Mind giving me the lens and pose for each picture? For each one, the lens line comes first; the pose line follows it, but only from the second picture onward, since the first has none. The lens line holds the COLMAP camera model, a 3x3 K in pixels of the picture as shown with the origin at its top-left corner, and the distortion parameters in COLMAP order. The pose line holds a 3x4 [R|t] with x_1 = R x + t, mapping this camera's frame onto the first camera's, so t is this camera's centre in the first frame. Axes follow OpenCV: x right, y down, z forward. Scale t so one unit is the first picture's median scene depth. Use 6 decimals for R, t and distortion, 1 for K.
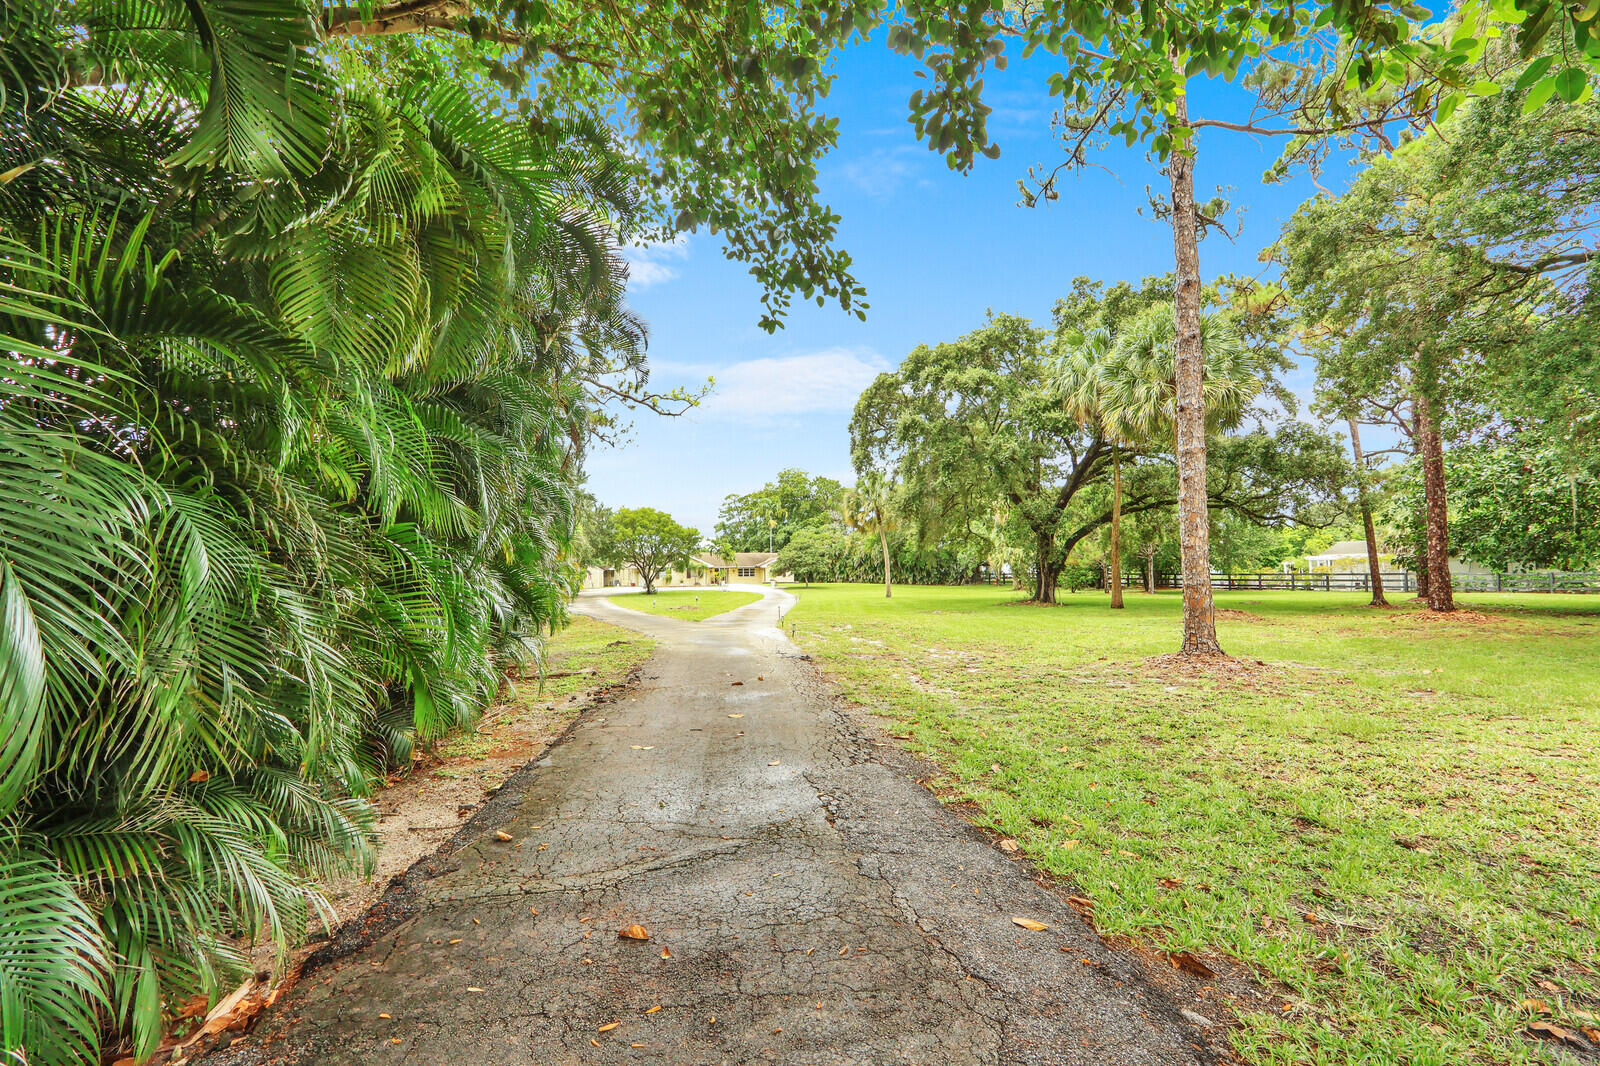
lens RADIAL K [[757.3, 0, 800.0], [0, 757.3, 533.0], [0, 0, 1]] dist [-0.006721, 0.000225]
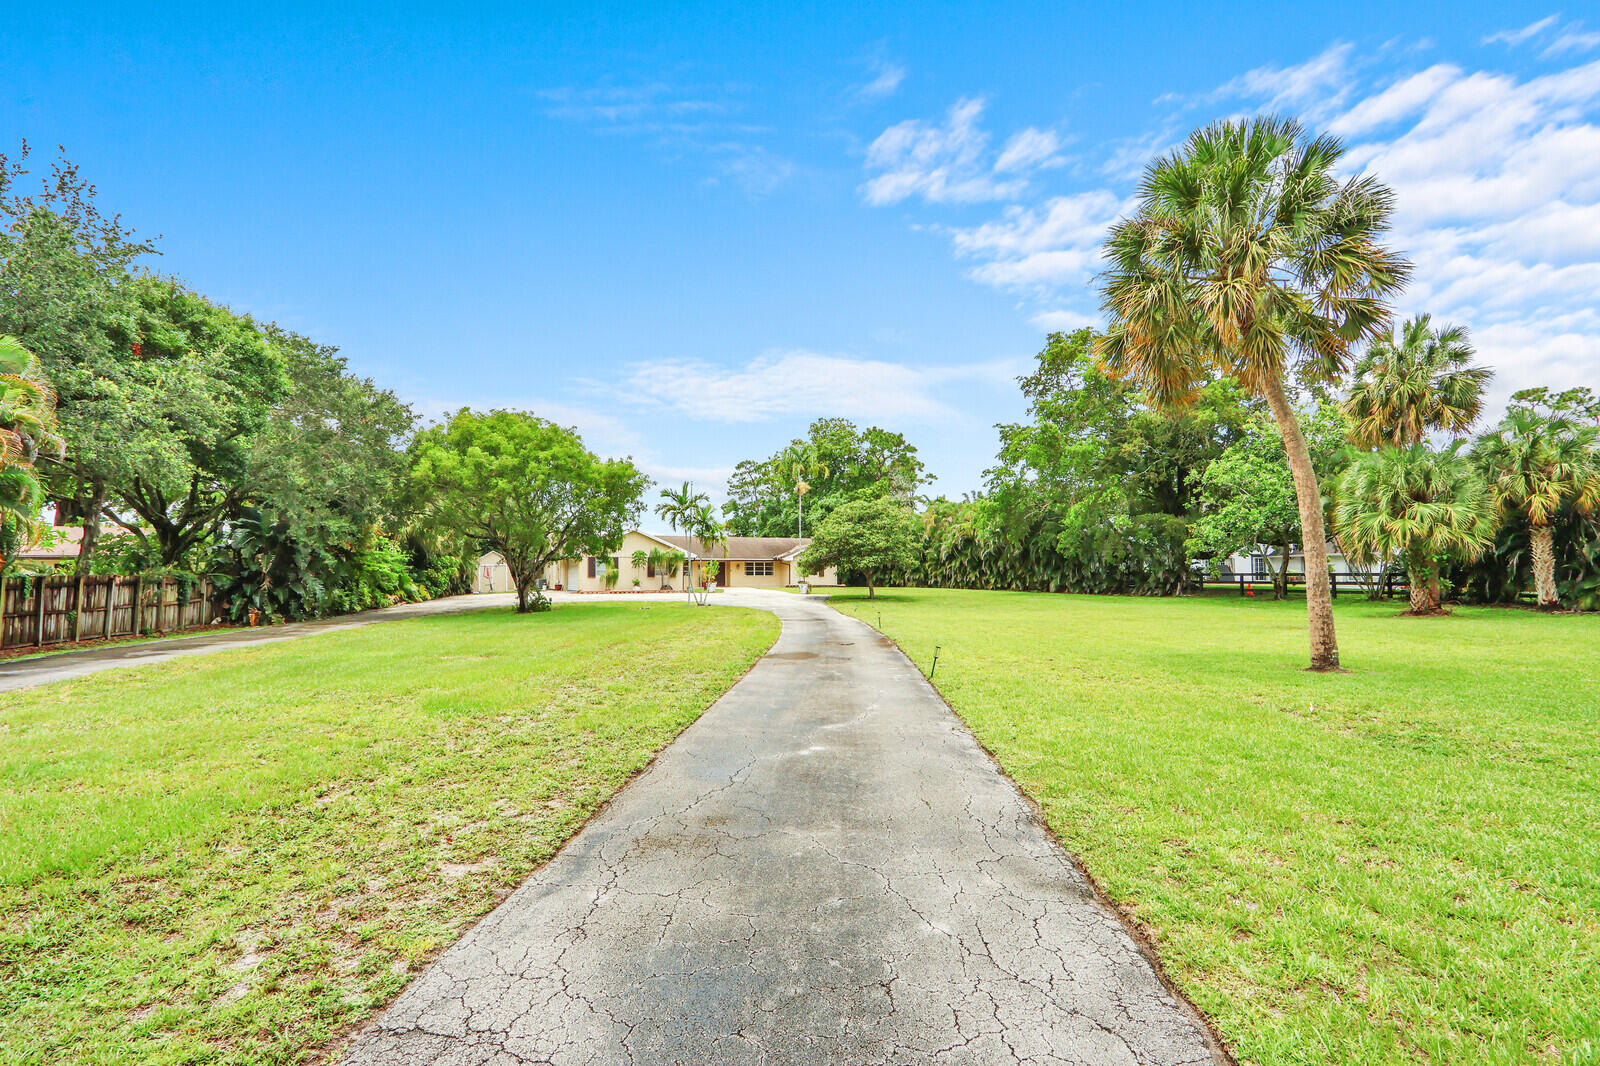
lens RADIAL K [[757.3, 0, 800.0], [0, 757.3, 533.0], [0, 0, 1]] dist [-0.006721, 0.000225]
pose [[0.999252, 0.008230, -0.037787, -0.015326], [-0.008277, 0.999965, -0.001074, 0.023885], [0.037776, 0.001386, 0.999285, 0.393459]]
